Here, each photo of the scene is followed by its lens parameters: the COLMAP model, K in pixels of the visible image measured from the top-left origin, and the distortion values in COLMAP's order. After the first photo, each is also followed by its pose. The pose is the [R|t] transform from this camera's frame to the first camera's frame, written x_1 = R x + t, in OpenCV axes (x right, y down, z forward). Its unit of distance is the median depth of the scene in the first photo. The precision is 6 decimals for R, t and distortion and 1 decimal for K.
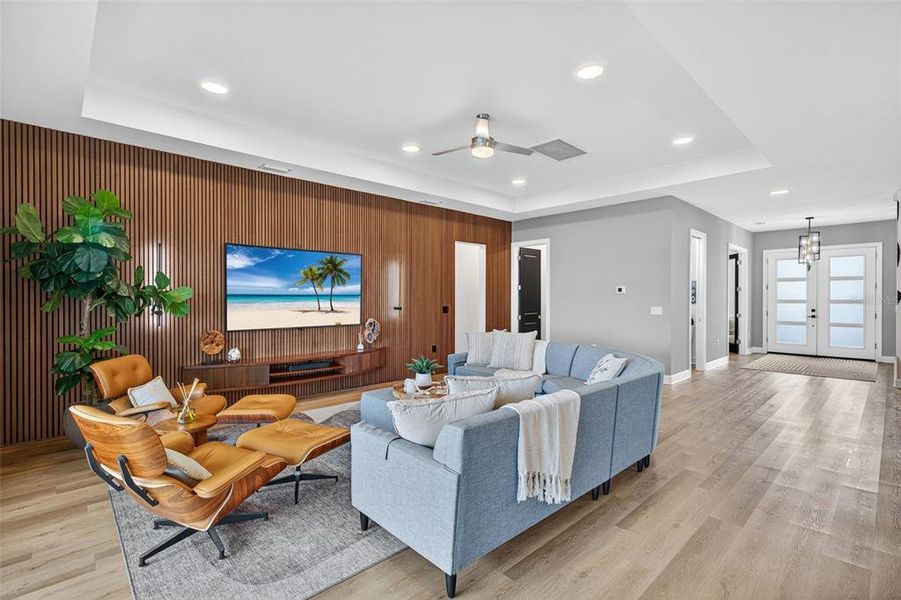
lens RADIAL K [[427.9, 0, 450.0], [0, 427.9, 301.6], [0, 0, 1]] dist [0.002538, -0.000502]
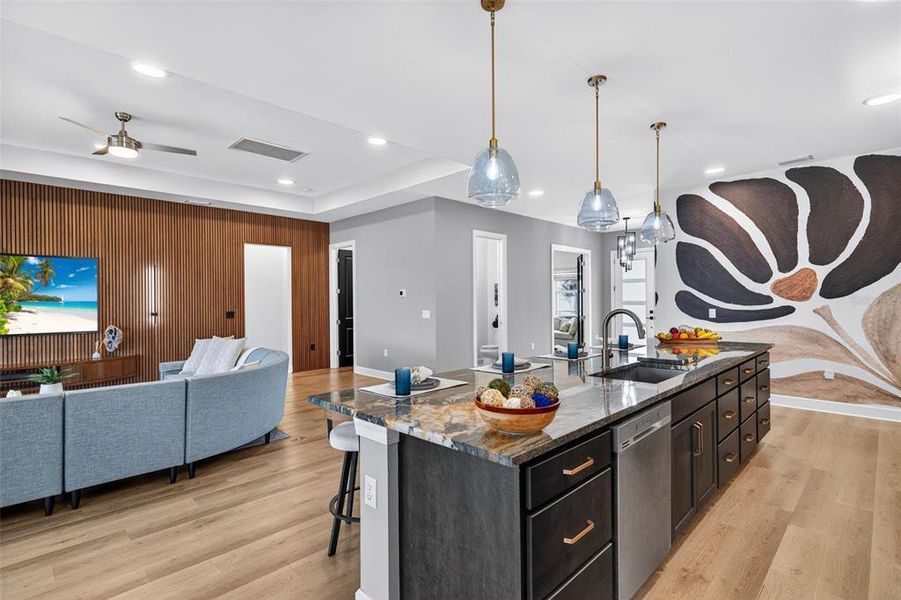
lens RADIAL K [[427.9, 0, 451.4], [0, 427.9, 297.5], [0, 0, 1]] dist [0.002538, -0.000502]
pose [[0.999774, -0.006374, 0.020302, 0.448195], [0.006625, 0.999902, -0.012333, -0.004493], [-0.020222, 0.012465, 0.999718, 0.030097]]
